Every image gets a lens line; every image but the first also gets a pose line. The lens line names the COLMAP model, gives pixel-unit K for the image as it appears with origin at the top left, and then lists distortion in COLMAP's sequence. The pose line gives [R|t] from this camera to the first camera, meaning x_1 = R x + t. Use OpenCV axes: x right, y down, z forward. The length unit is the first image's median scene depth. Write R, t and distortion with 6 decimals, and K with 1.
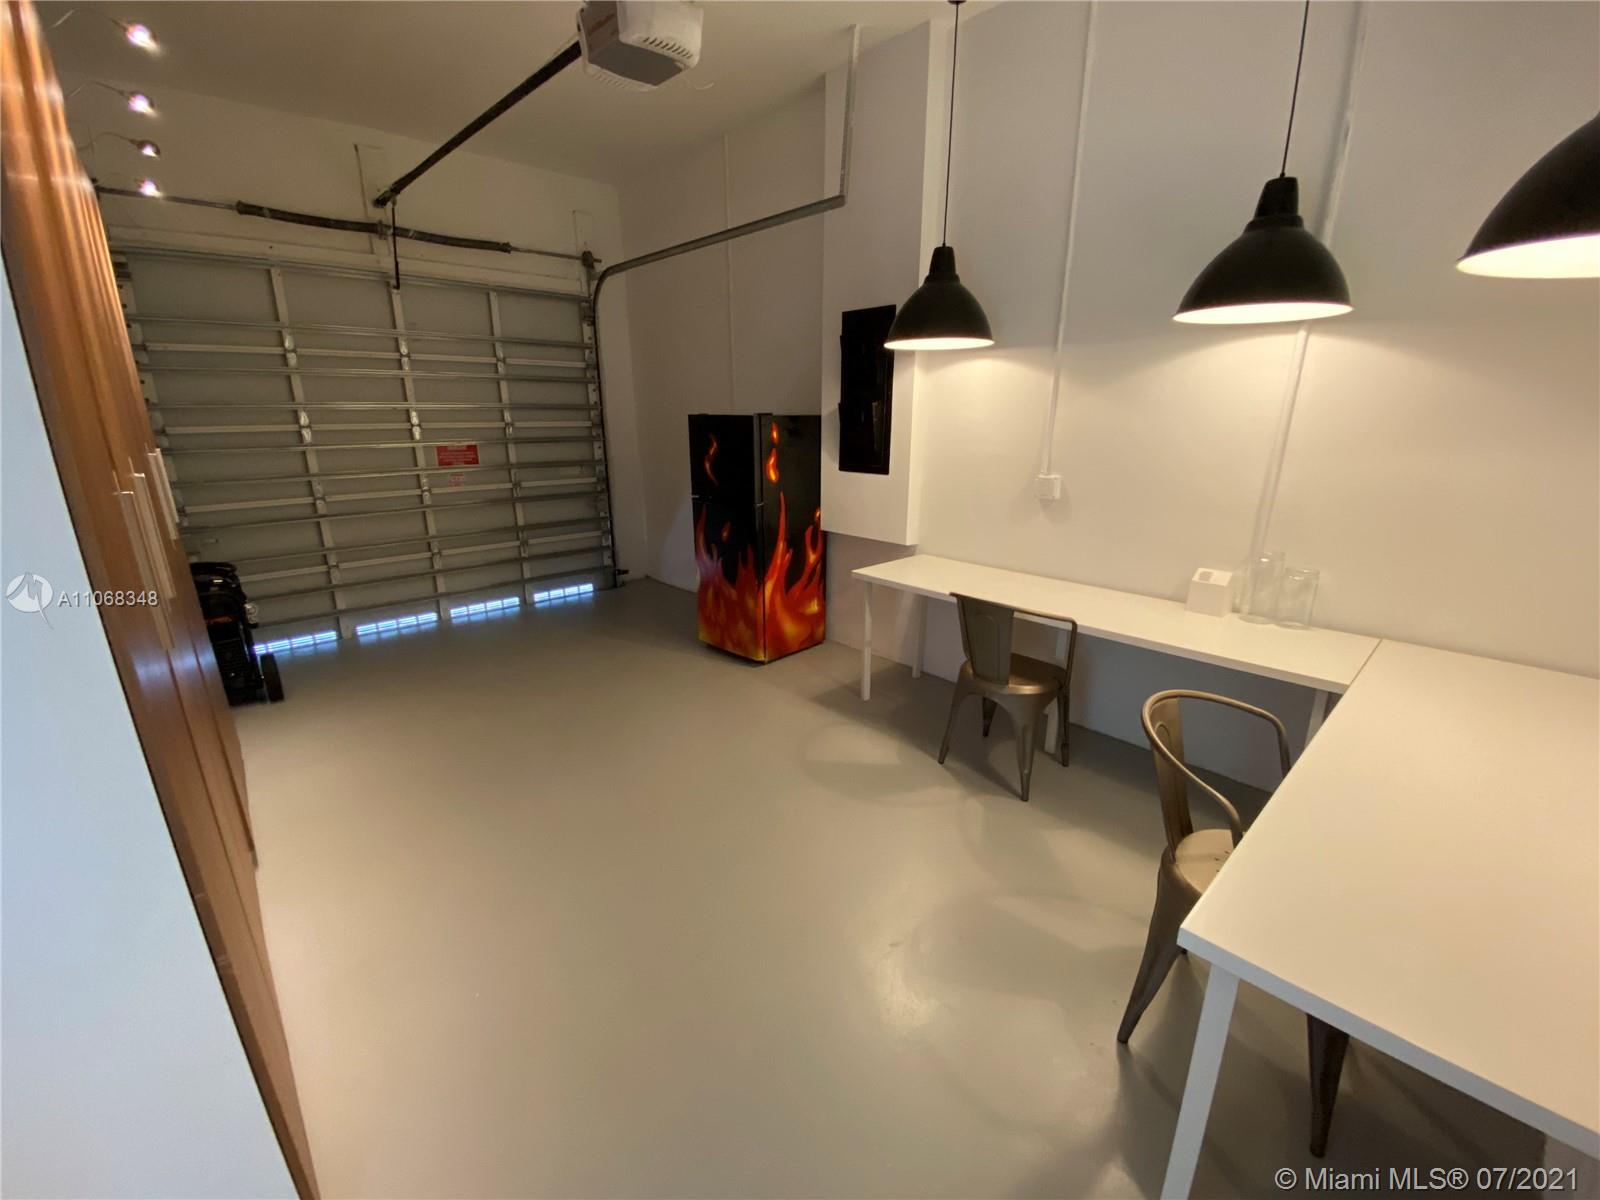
lens RADIAL K [[634.8, 0, 800.9], [0, 634.8, 644.2], [0, 0, 1]] dist [-0.053424, 0.000053]
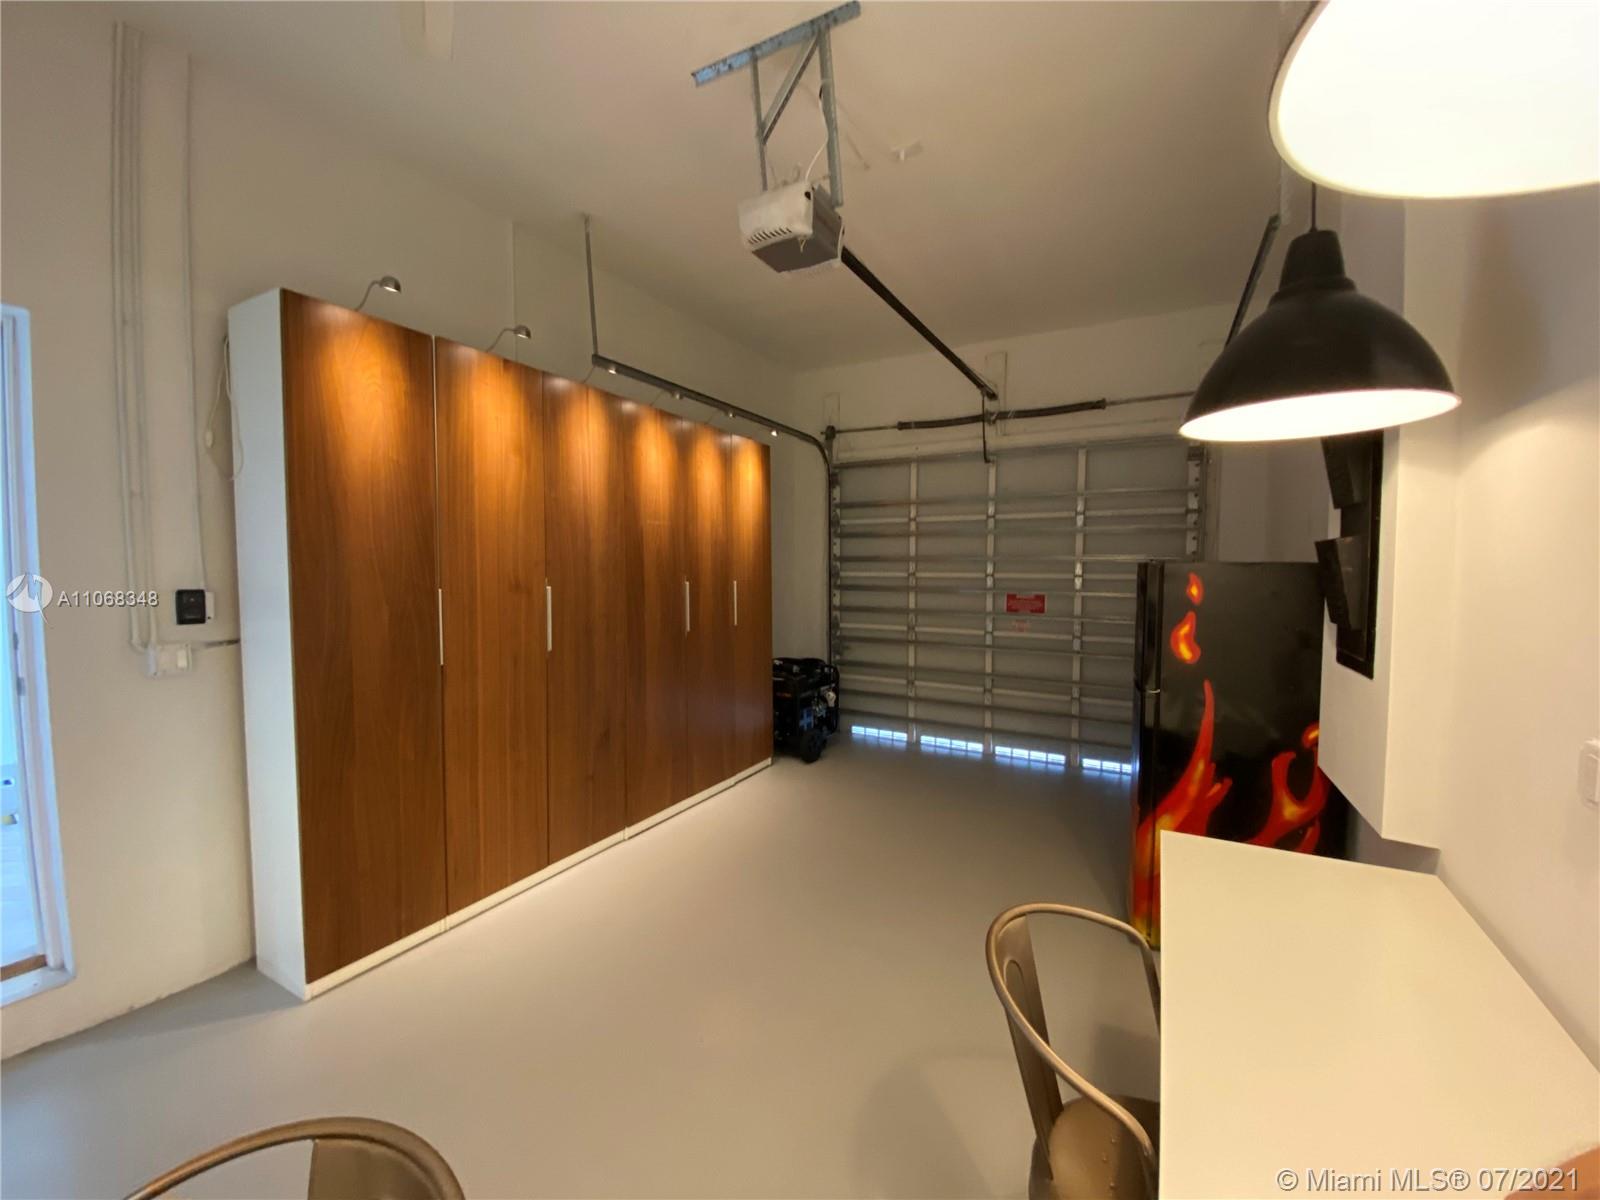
lens RADIAL K [[645.2, 0, 796.4], [0, 645.2, 606.3], [0, 0, 1]] dist [0.000528, 0.000041]
pose [[0.251016, 0.040385, -0.967140, 0.404791], [-0.323620, 0.945139, -0.044528, -0.128919], [0.912283, 0.324163, 0.250314, 0.386114]]
